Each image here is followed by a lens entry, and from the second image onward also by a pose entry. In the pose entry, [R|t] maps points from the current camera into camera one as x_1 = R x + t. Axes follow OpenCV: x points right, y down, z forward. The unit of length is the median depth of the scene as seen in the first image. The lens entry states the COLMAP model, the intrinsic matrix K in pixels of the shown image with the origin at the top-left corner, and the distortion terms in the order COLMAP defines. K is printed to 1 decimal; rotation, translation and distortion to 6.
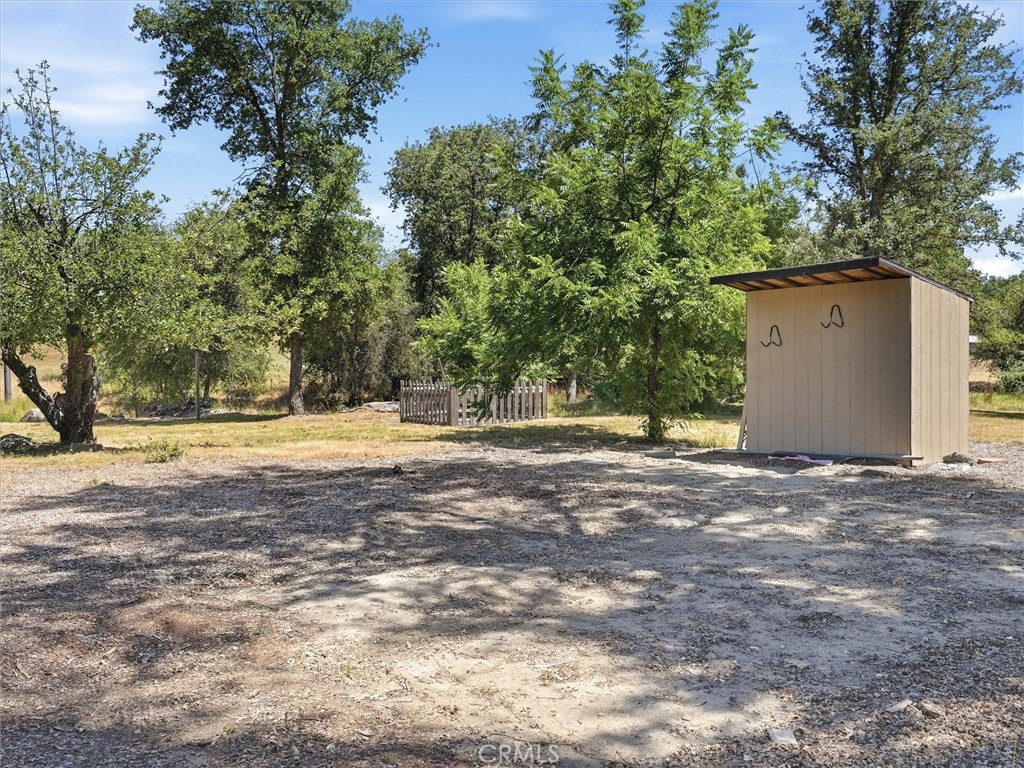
lens RADIAL K [[844.7, 0, 512.0], [0, 844.7, 365.2], [0, 0, 1]] dist [-0.002416, -0.007470]
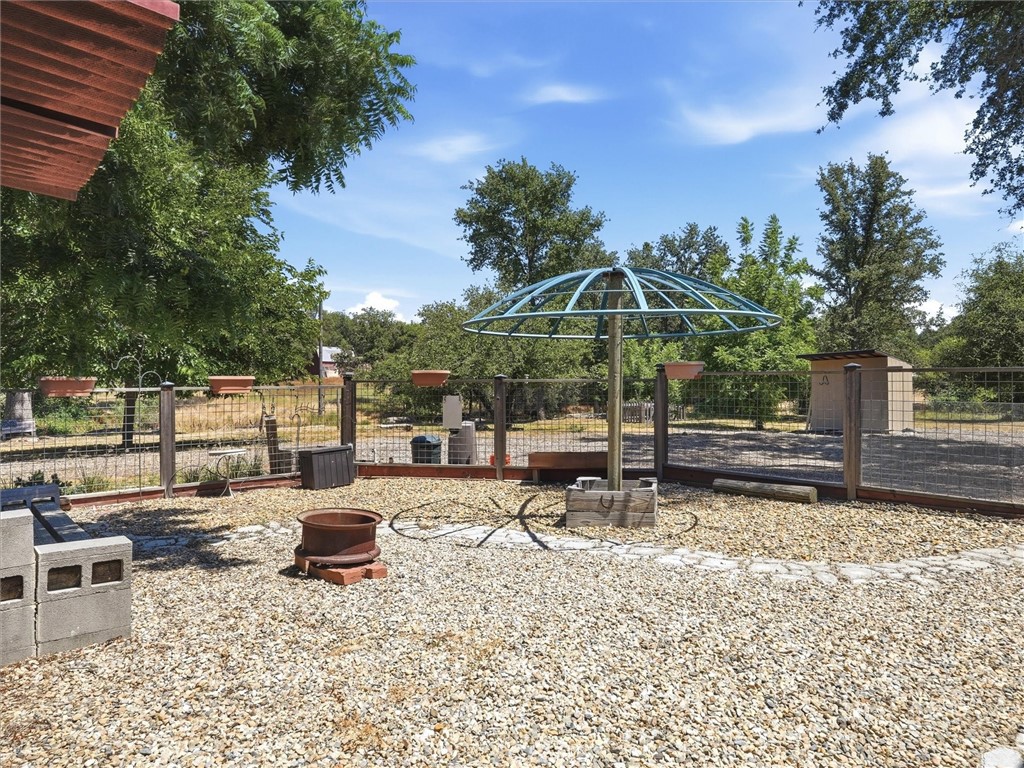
lens RADIAL K [[637.3, 0, 513.3], [0, 637.3, 379.5], [0, 0, 1]] dist [-0.001807, 0.000046]
pose [[0.998213, -0.008271, -0.059185, -0.267227], [0.006804, 0.999666, -0.024945, 0.000633], [0.059371, 0.024497, 0.997935, -0.484912]]
